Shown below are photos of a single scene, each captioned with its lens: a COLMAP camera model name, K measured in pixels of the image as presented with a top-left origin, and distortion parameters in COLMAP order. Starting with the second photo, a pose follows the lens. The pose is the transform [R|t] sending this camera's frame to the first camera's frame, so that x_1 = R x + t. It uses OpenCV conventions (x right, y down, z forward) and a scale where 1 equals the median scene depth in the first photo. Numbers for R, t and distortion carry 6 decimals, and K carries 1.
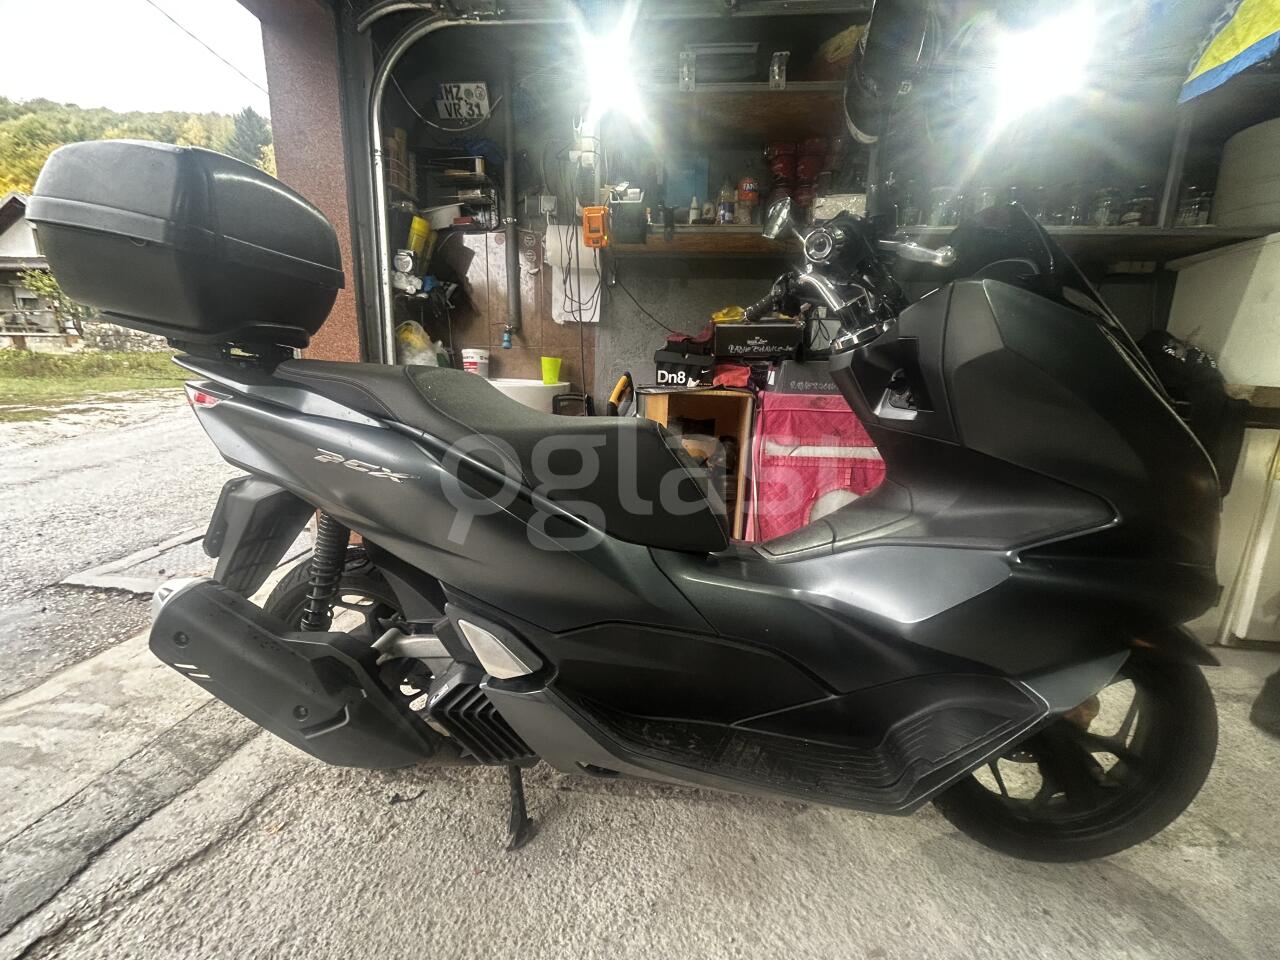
lens RADIAL K [[512.6, 0, 638.8], [0, 512.6, 481.1], [0, 0, 1]] dist [-0.001351, 0.000153]
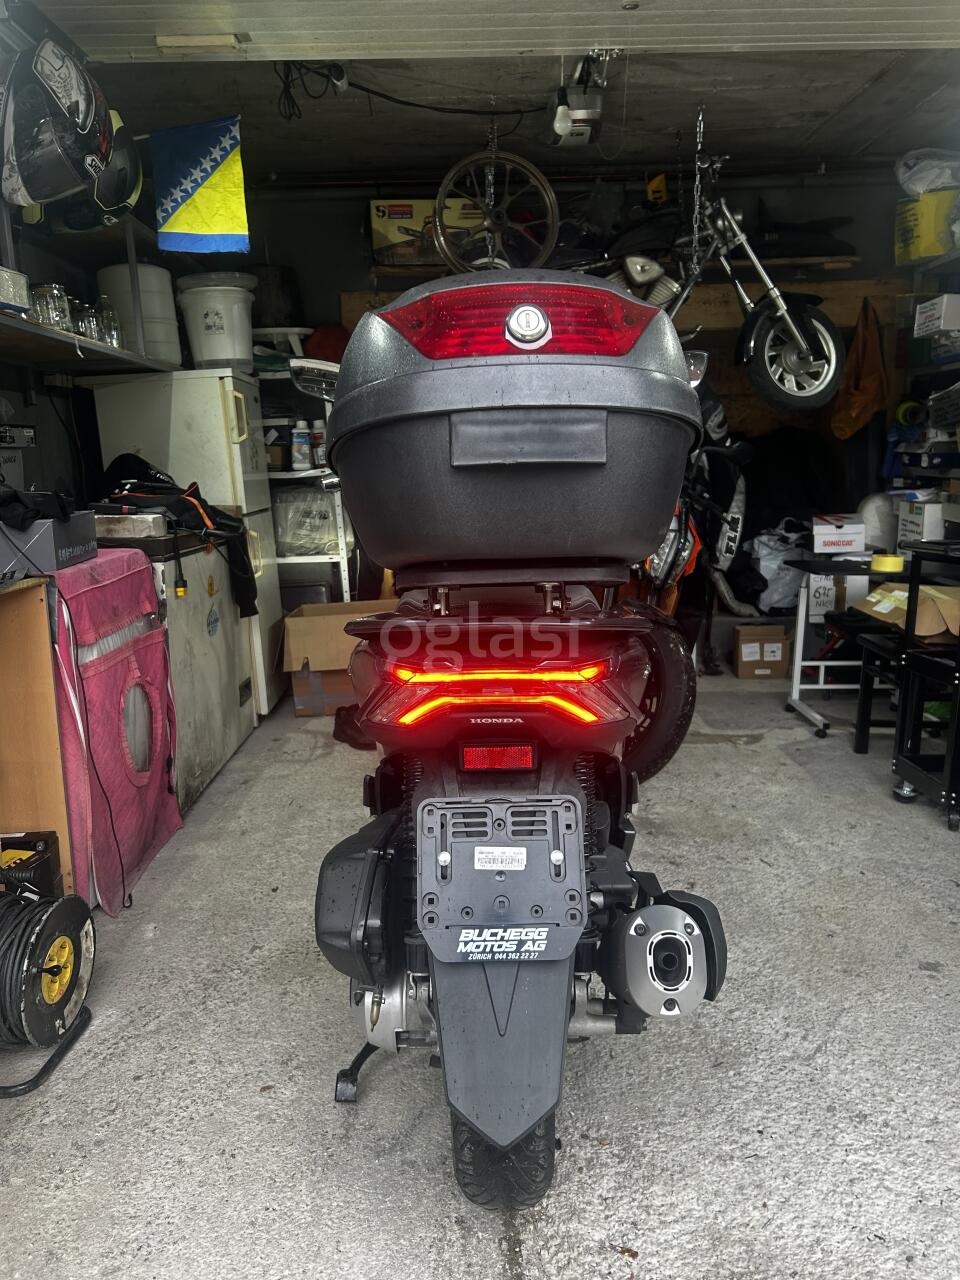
lens RADIAL K [[963.1, 0, 478.3], [0, 963.1, 641.7], [0, 0, 1]] dist [0.035529, -0.039698]
pose [[-0.101865, -0.211182, 0.972124, -1.185386], [0.226625, 0.946586, 0.229381, -0.299448], [-0.968640, 0.243674, -0.048565, 0.699200]]
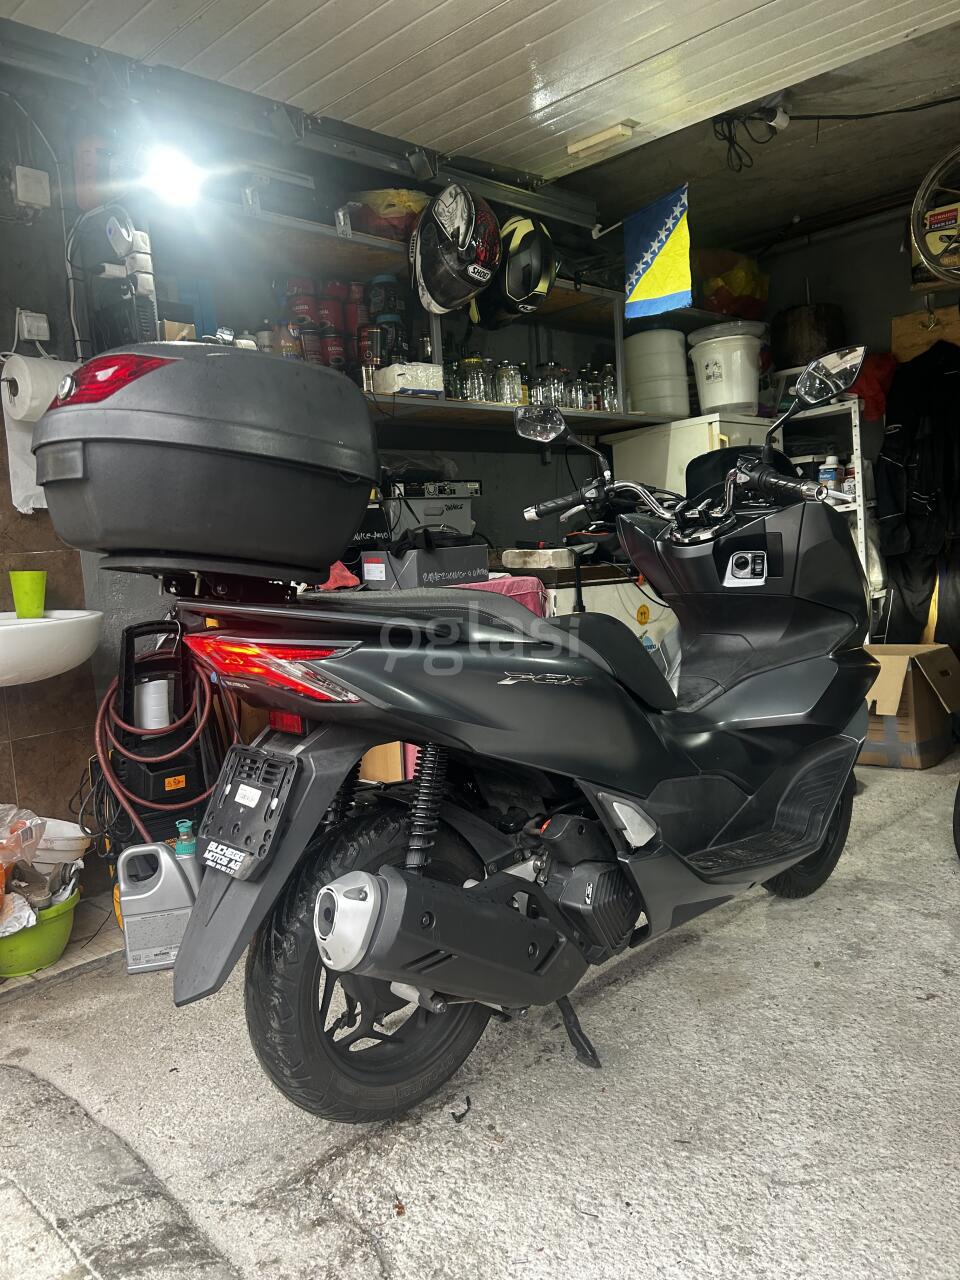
lens RADIAL K [[963.1, 0, 471.1], [0, 963.1, 650.1], [0, 0, 1]] dist [0.035529, -0.039698]
pose [[0.646373, -0.147045, 0.748719, -1.045662], [0.227806, 0.973691, -0.005438, -0.055321], [-0.728222, 0.174077, 0.662865, -0.105834]]
